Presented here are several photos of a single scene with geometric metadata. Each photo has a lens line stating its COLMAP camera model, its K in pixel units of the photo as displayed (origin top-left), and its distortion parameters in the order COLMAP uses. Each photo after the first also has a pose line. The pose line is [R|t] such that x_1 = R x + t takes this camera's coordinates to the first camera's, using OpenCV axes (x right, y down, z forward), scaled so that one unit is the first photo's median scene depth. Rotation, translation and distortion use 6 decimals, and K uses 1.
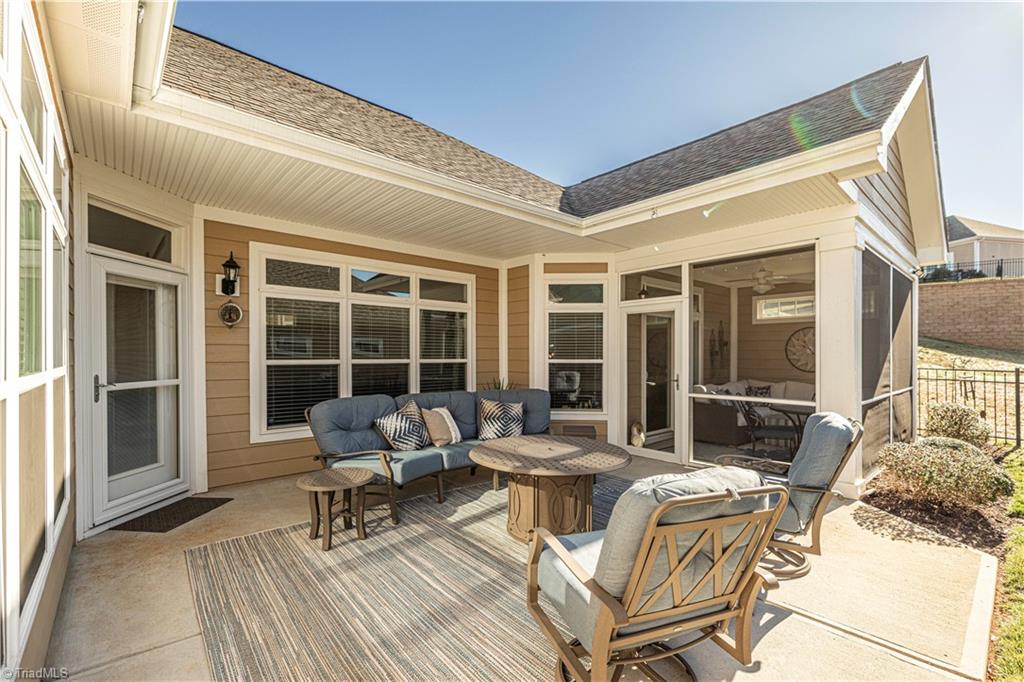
lens RADIAL K [[439.7, 0, 511.2], [0, 439.7, 352.1], [0, 0, 1]] dist [0.000983, -0.000155]
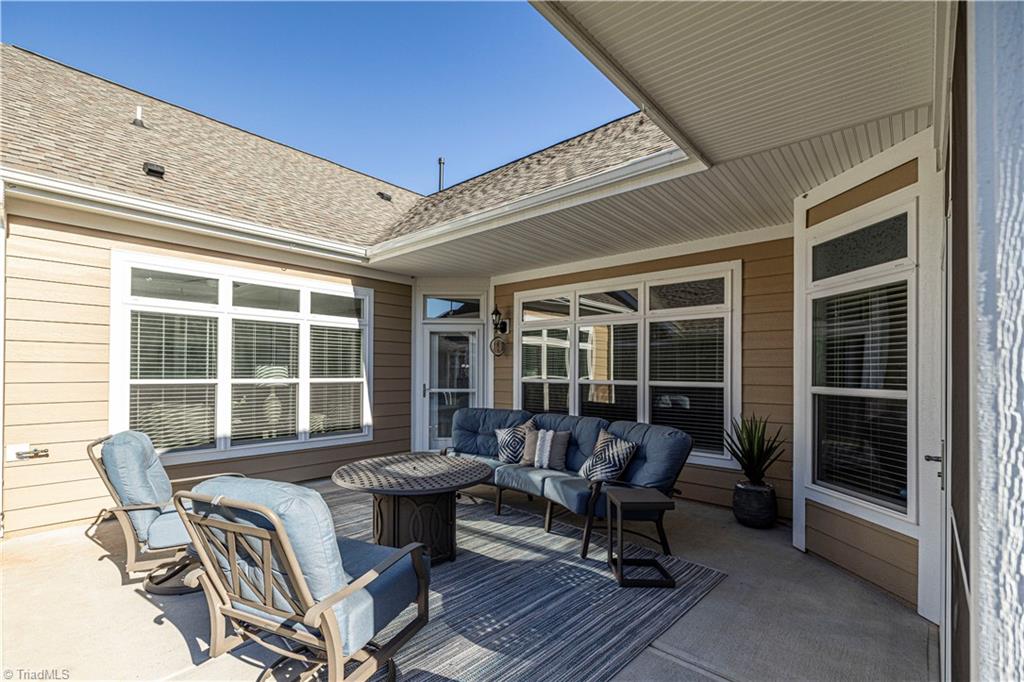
lens RADIAL K [[467.8, 0, 502.3], [0, 467.8, 367.8], [0, 0, 1]] dist [0.004717, 0.000050]
pose [[0.115356, -0.011280, -0.993260, 0.759173], [-0.002444, 0.999929, -0.011639, 0.001864], [0.993321, 0.003770, 0.115321, 0.695292]]
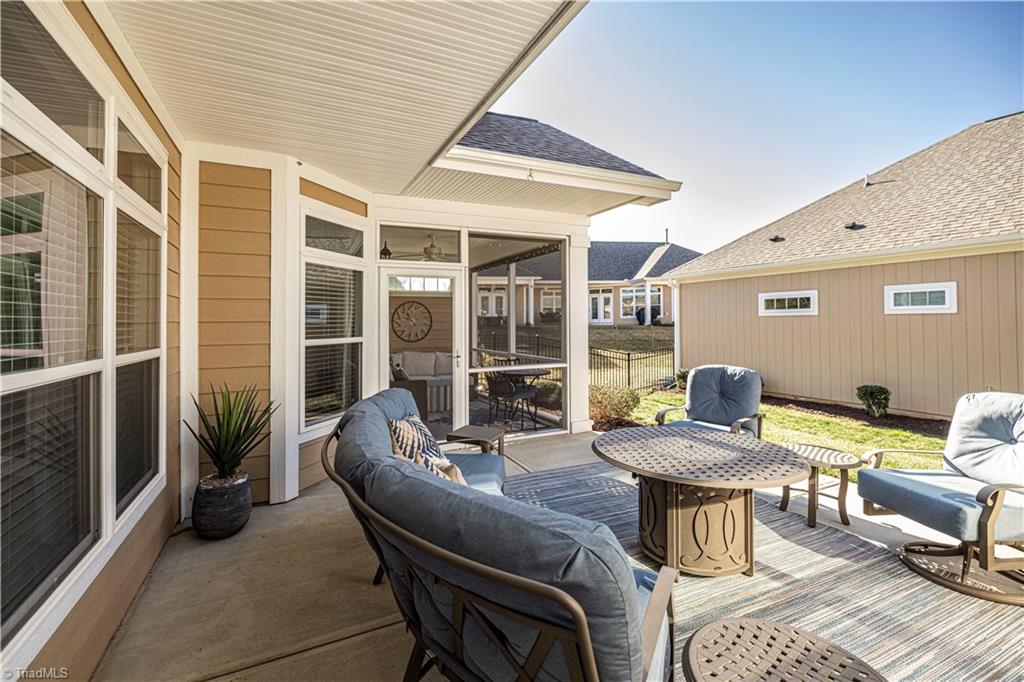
lens RADIAL K [[439.7, 0, 502.4], [0, 439.7, 316.1], [0, 0, 1]] dist [0.000983, -0.000155]
pose [[0.290801, 0.002866, 0.956779, -0.512429], [0.008790, 0.999945, -0.005667, -0.012391], [-0.956743, 0.010058, 0.290760, 0.707971]]
